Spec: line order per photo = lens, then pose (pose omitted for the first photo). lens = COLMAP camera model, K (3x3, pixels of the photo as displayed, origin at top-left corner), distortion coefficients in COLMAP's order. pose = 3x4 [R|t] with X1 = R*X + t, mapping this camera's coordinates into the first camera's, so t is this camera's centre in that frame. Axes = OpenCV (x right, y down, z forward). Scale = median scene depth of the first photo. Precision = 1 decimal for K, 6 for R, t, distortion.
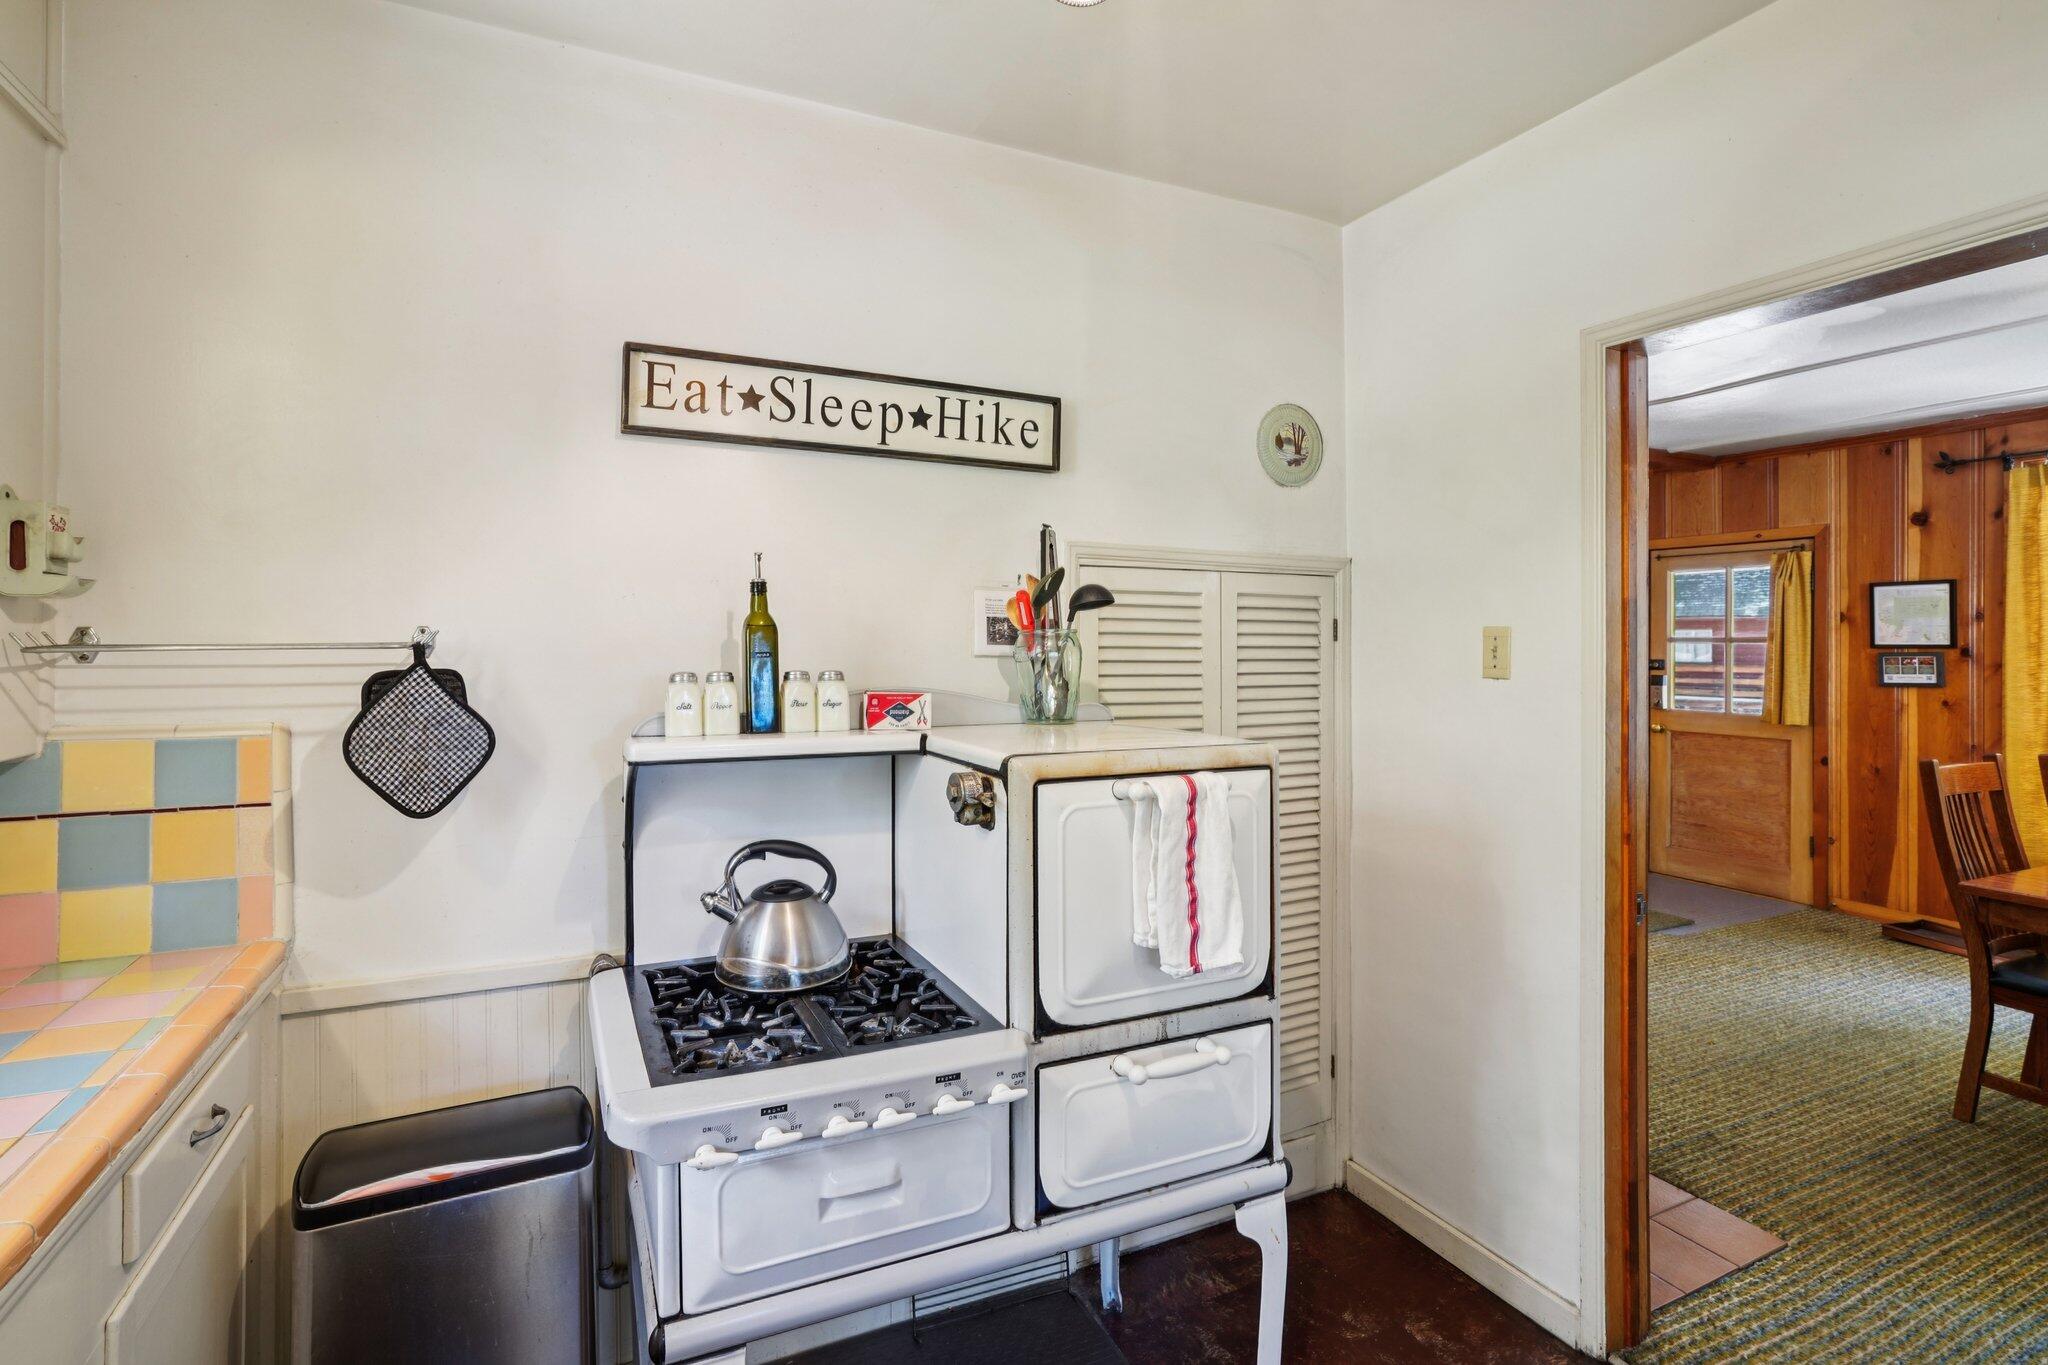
lens RADIAL K [[947.3, 0, 973.1], [0, 947.3, 639.0], [0, 0, 1]] dist [-0.022696, 0.007744]
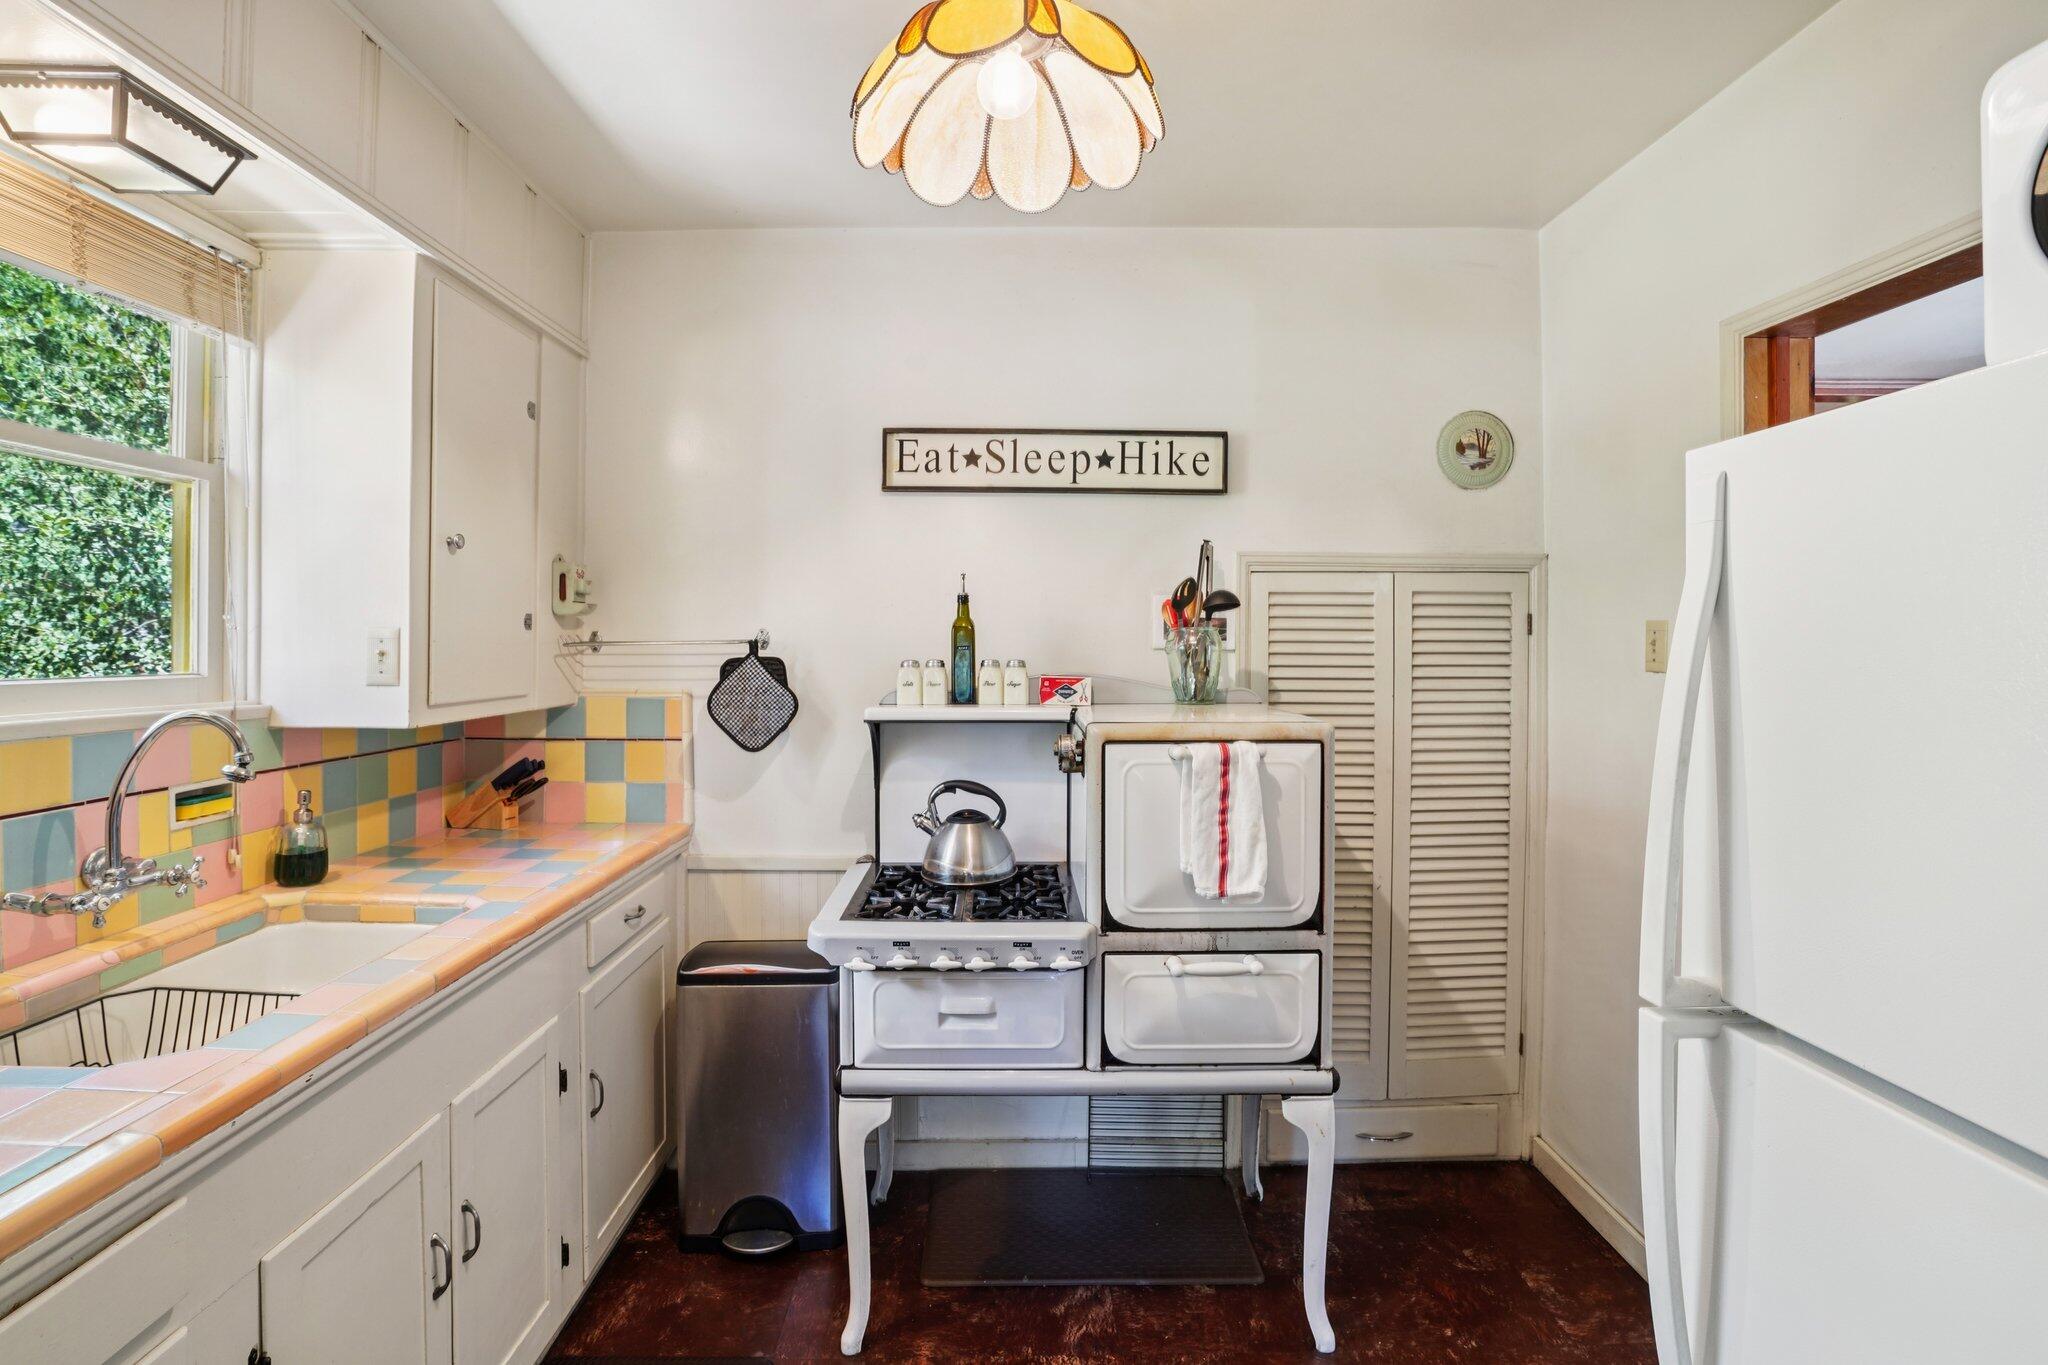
lens RADIAL K [[947.3, 0, 1036.6], [0, 947.3, 639.3], [0, 0, 1]] dist [-0.022696, 0.007744]
pose [[0.915521, -0.002381, -0.402263, 0.420360], [0.005874, 0.999955, 0.007450, -0.005555], [0.402227, -0.009184, 0.915494, -0.220098]]
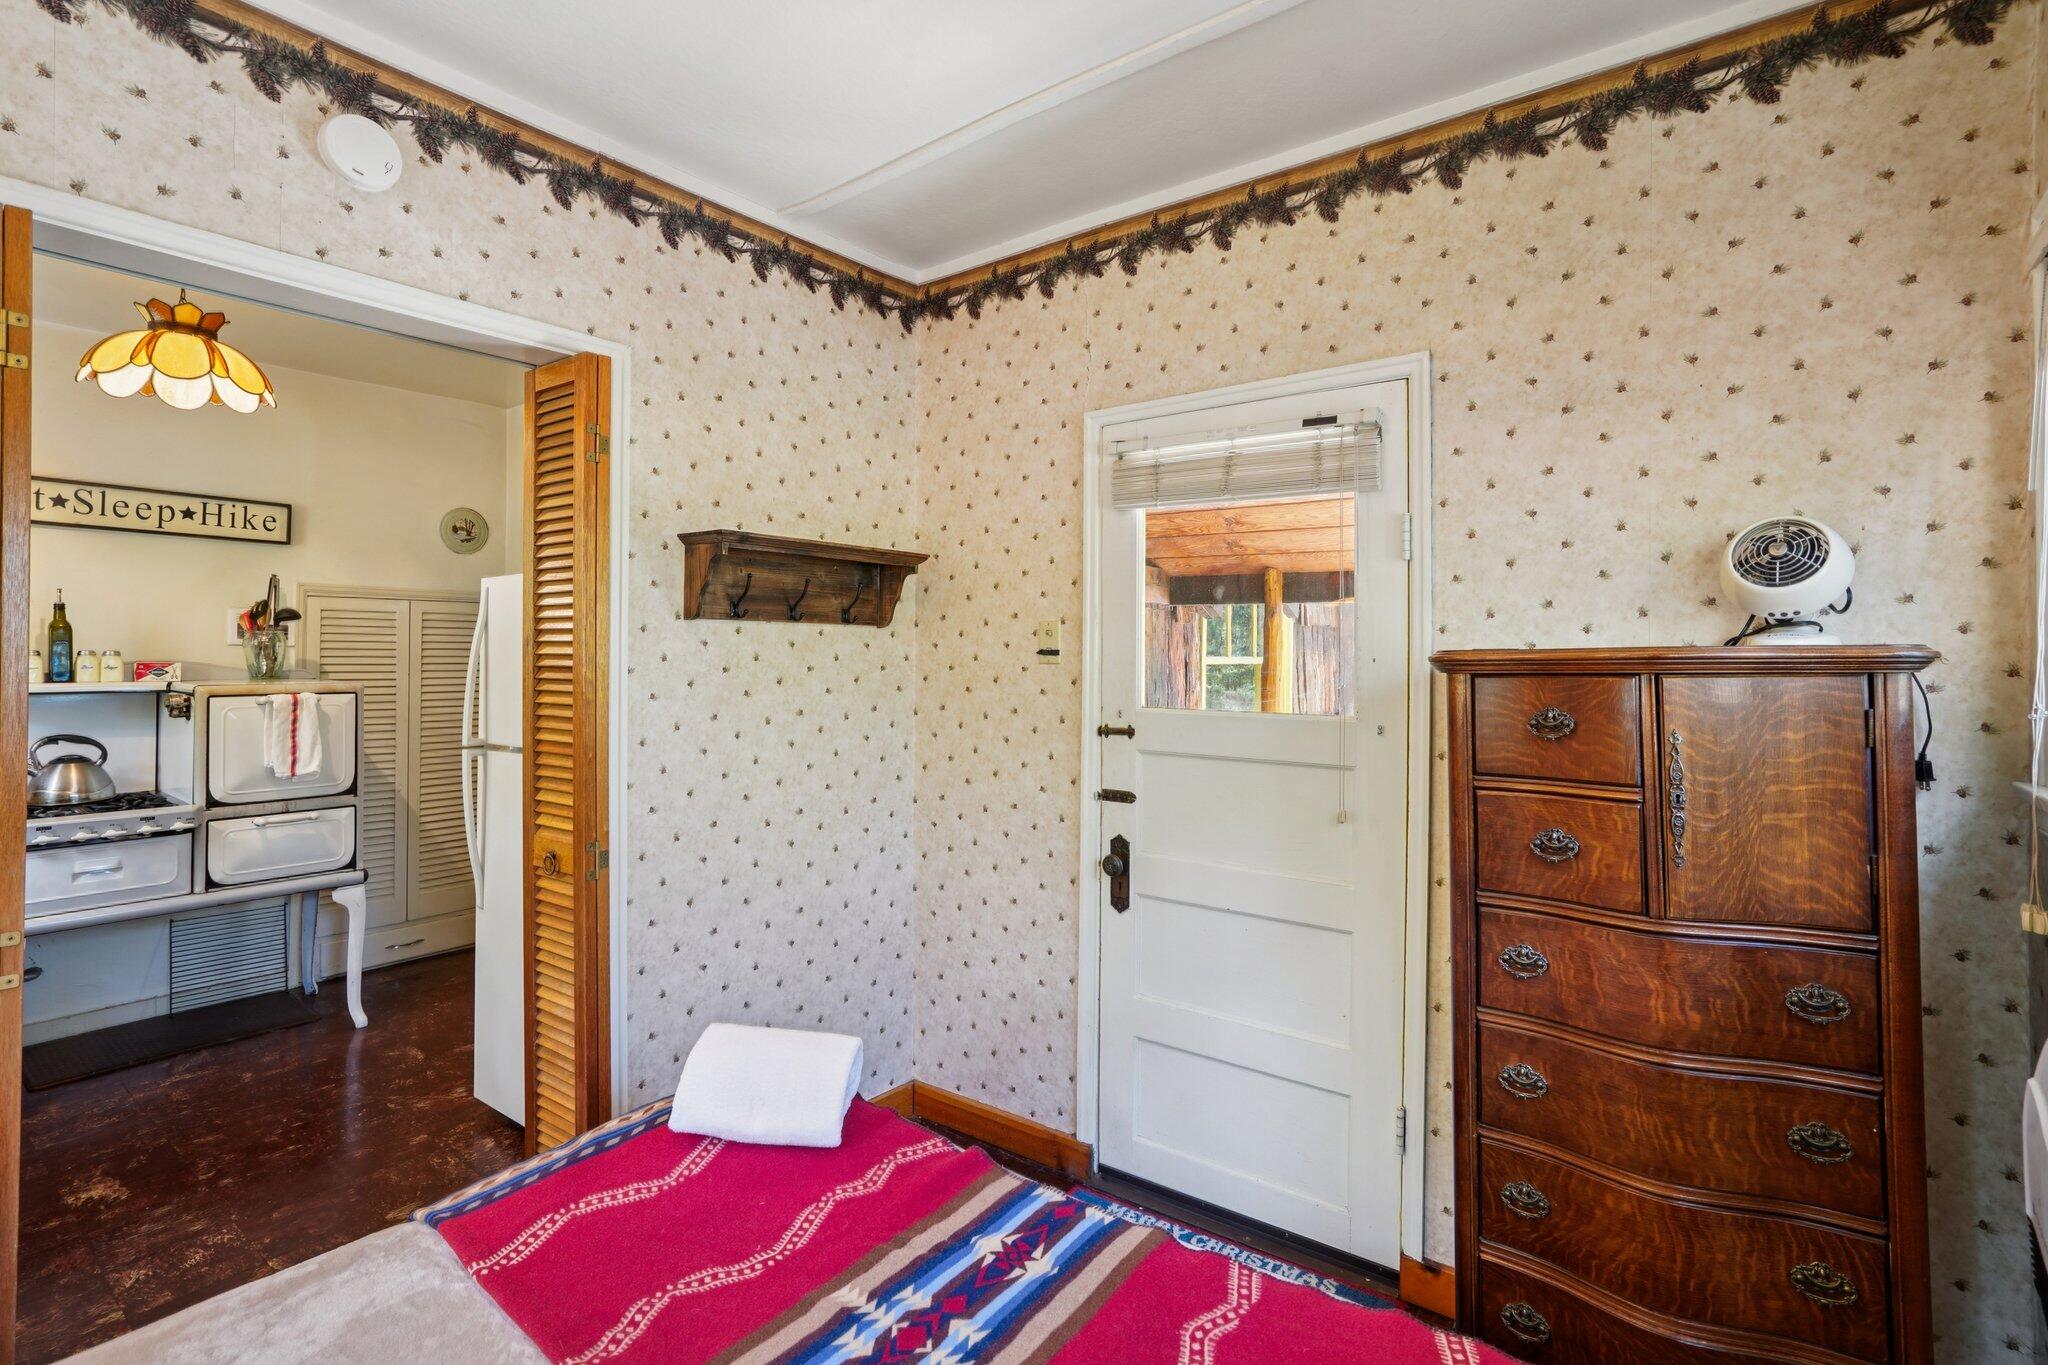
lens RADIAL K [[947.3, 0, 1004.8], [0, 947.3, 650.0], [0, 0, 1]] dist [-0.022696, 0.007744]
pose [[0.892034, 0.001375, 0.451965, 0.611460], [-0.002153, 0.999997, 0.001207, 0.026313], [-0.451962, -0.002050, 0.892035, -1.508507]]
